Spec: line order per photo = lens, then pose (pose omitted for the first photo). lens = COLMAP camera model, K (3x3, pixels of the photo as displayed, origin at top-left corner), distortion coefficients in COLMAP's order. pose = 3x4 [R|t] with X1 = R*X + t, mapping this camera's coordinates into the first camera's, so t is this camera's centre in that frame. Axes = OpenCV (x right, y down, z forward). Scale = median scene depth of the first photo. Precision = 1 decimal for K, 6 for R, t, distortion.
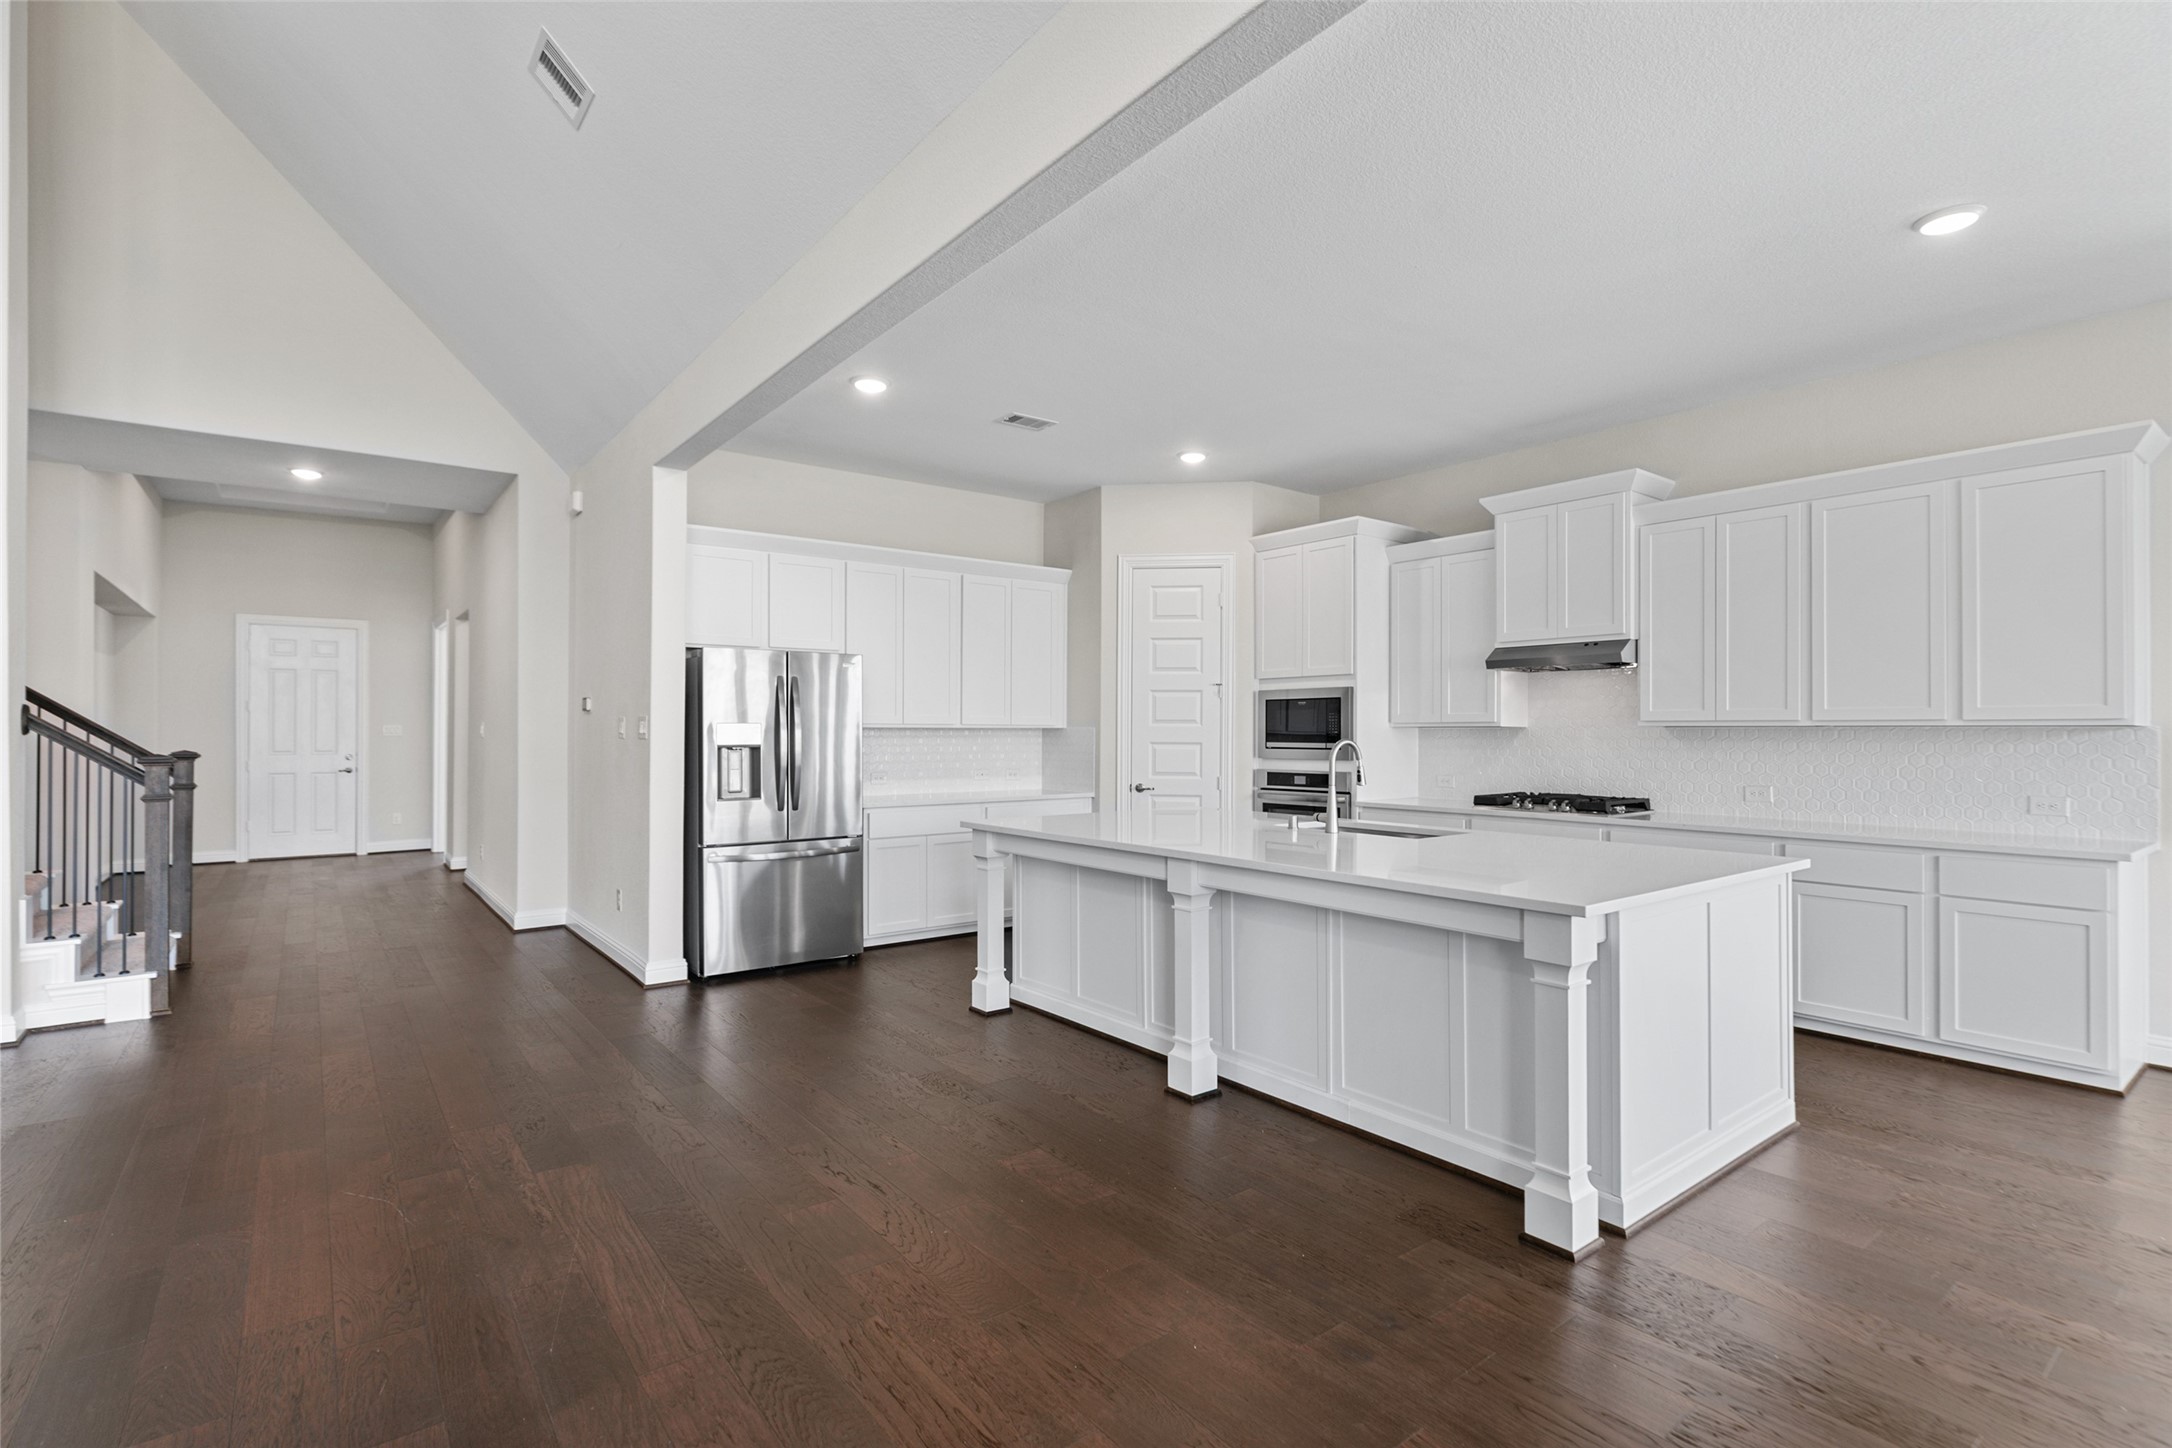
lens RADIAL K [[1019.4, 0, 1081.3], [0, 1019.4, 727.3], [0, 0, 1]] dist [-0.000996, -0.000090]
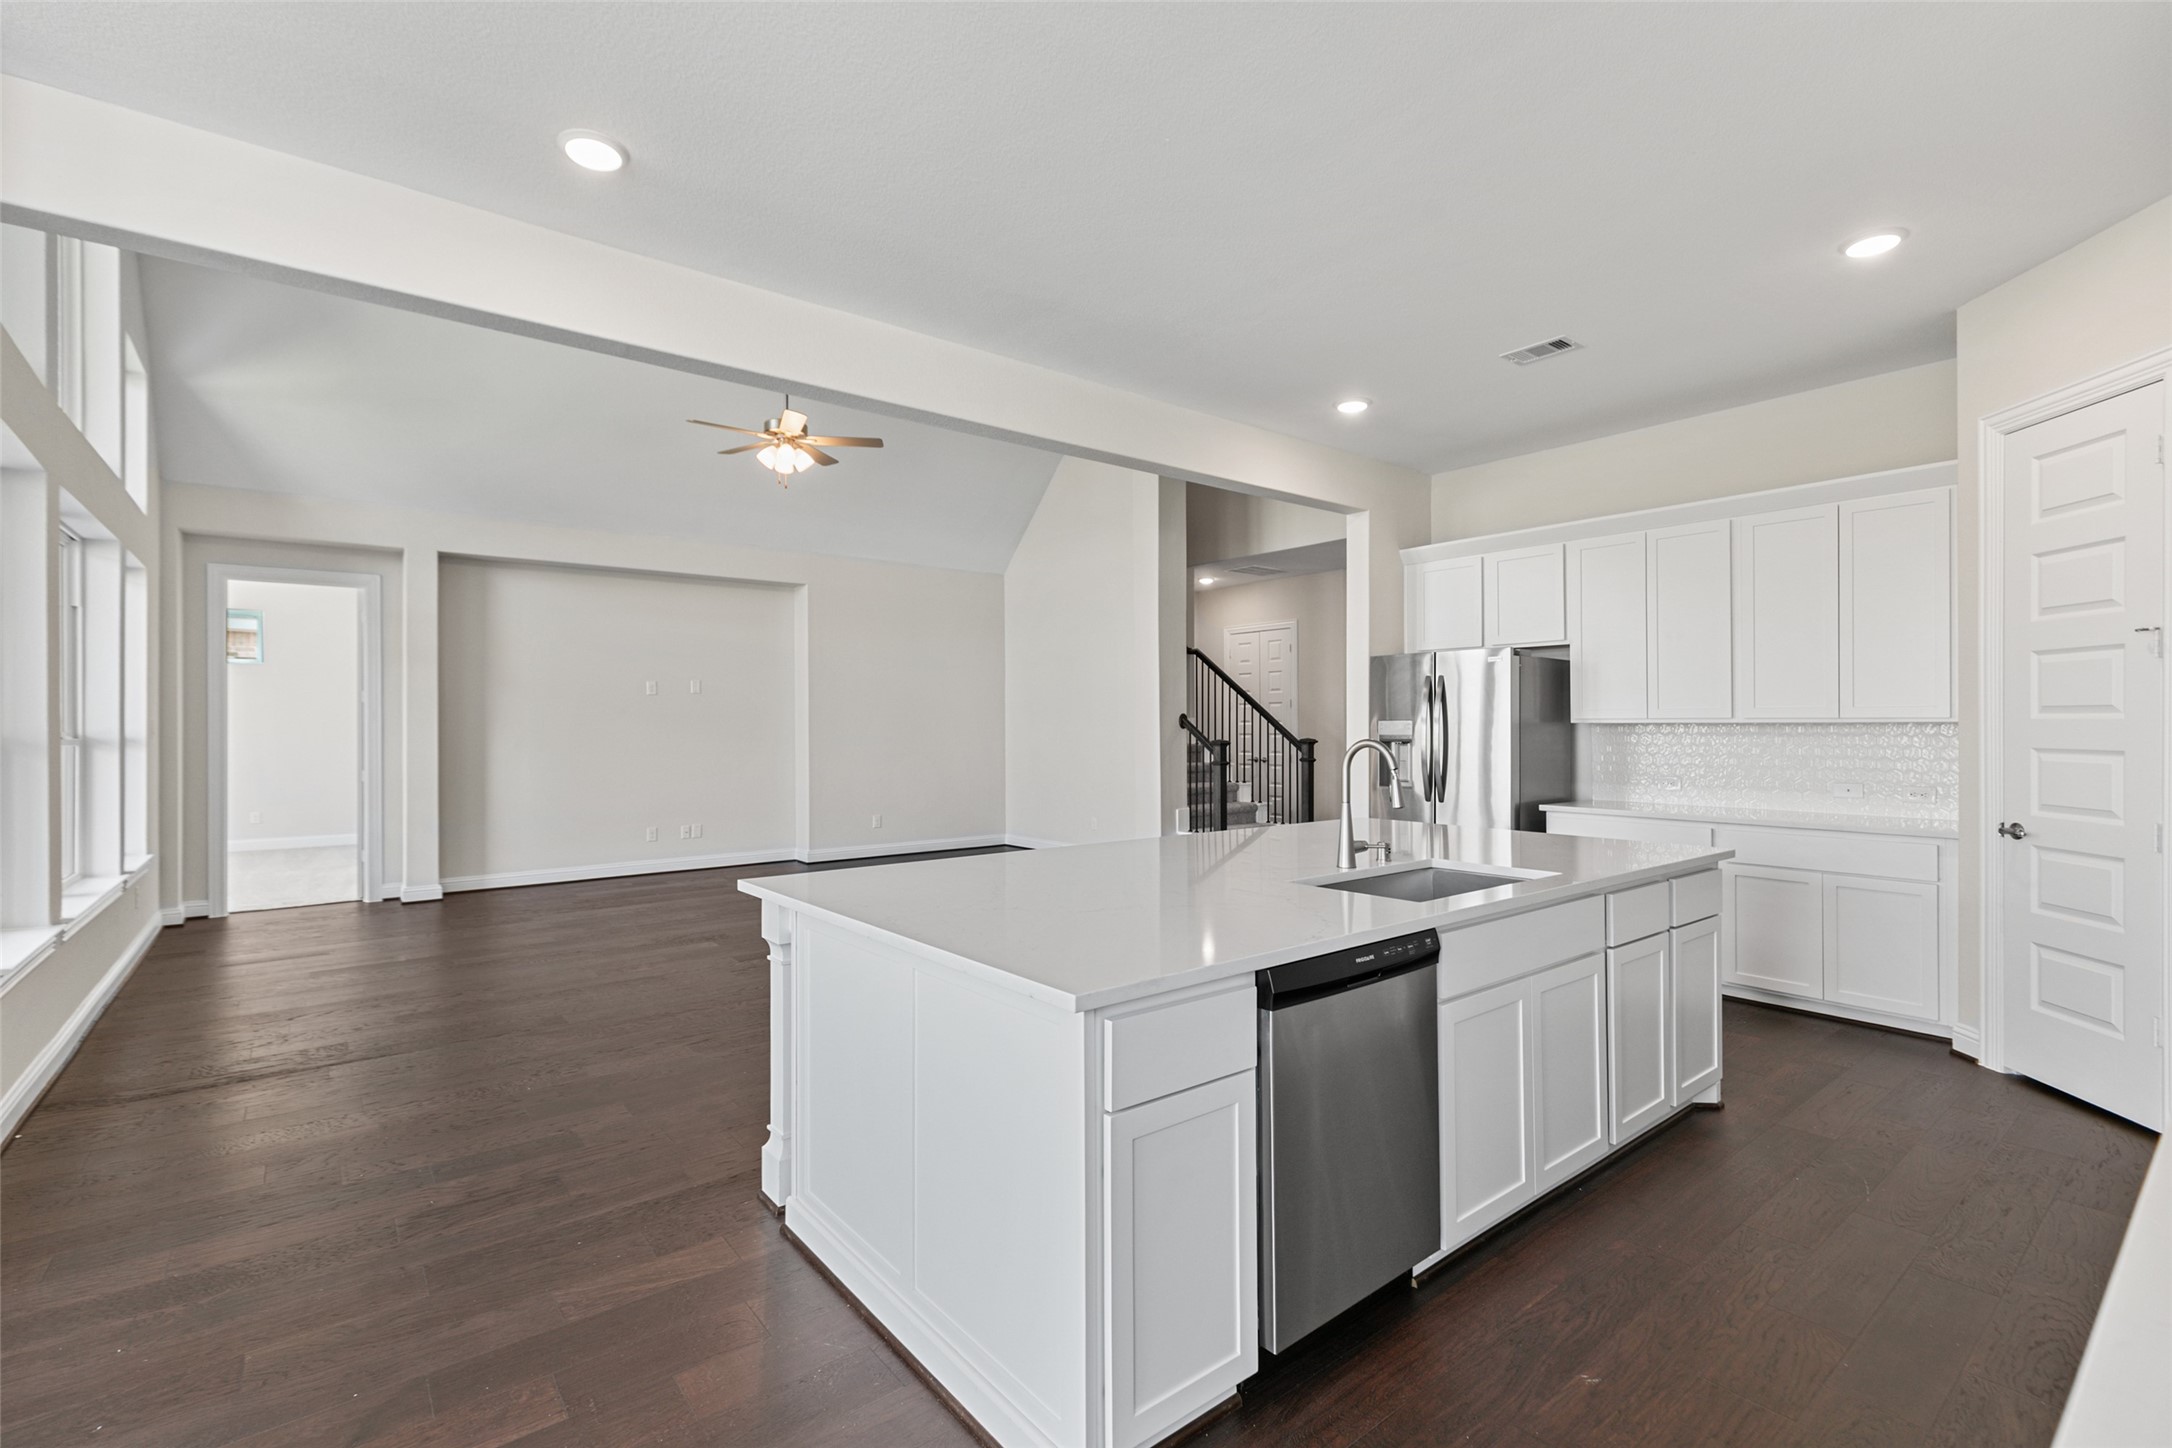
lens RADIAL K [[967.0, 0, 1077.3], [0, 967.0, 723.4], [0, 0, 1]] dist [0.005525, -0.000507]
pose [[0.017892, -0.003127, -0.999835, 0.698073], [0.005617, 0.999980, -0.003027, 0.000526], [0.999824, -0.005562, 0.017910, 0.594454]]
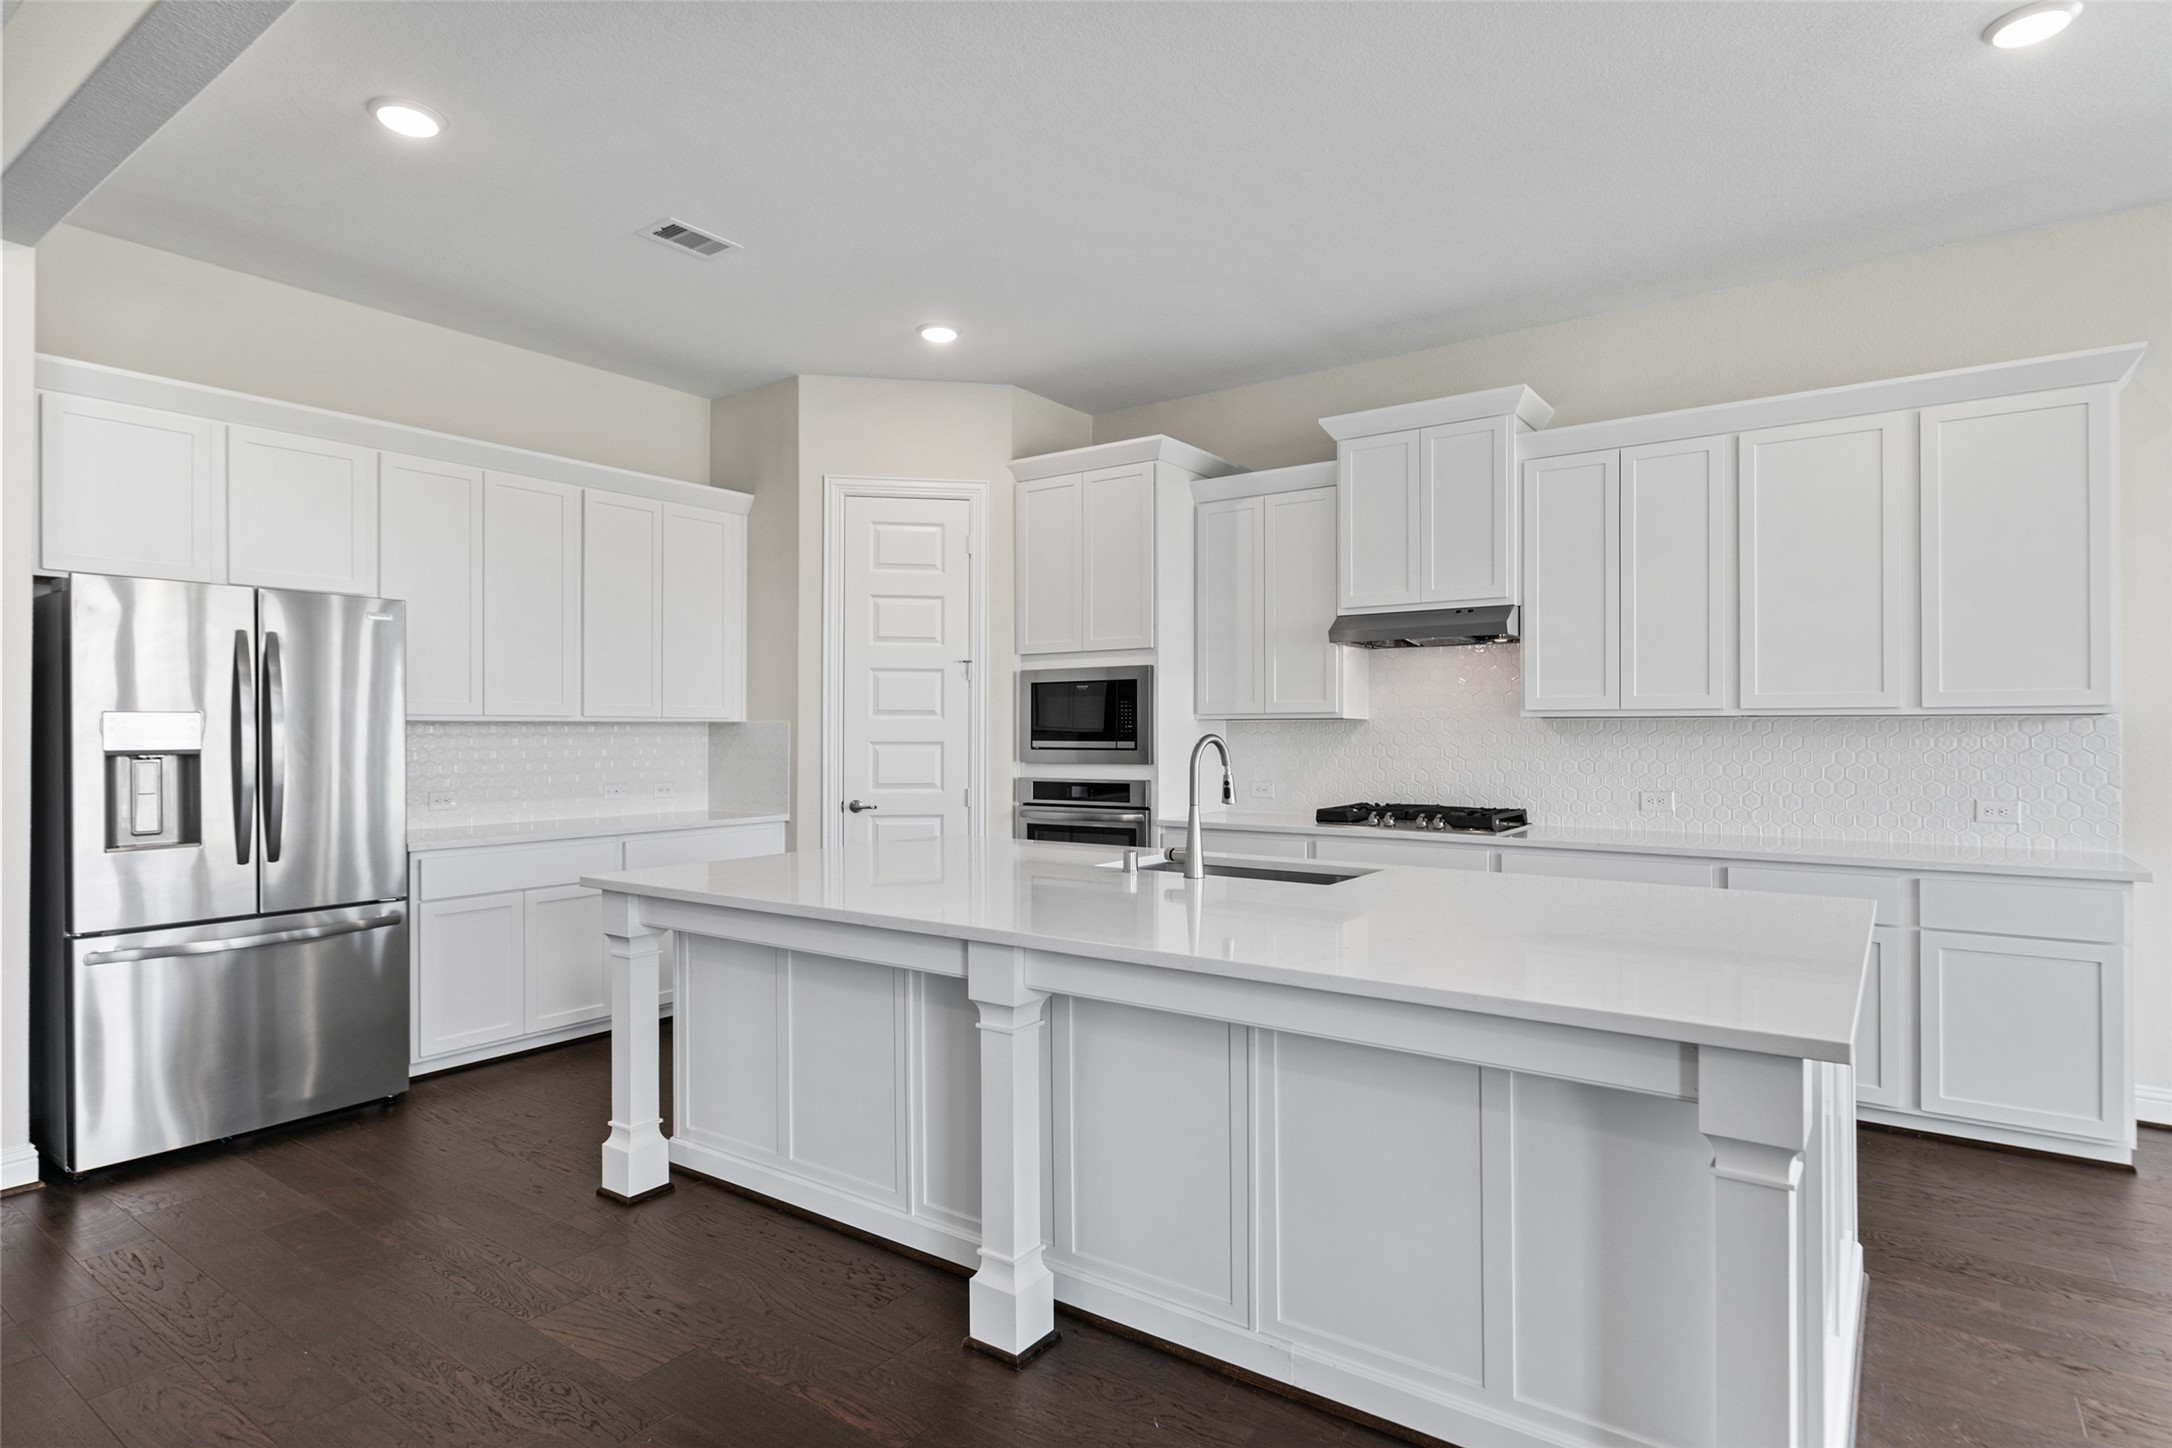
lens RADIAL K [[1148.2, 0, 1079.3], [0, 1148.2, 728.1], [0, 0, 1]] dist [0.000759, -0.000096]
pose [[0.958290, -0.002366, 0.285786, -0.026361], [0.001651, 0.999995, 0.002745, 0.004034], [-0.285791, -0.002159, 0.958289, 0.235015]]
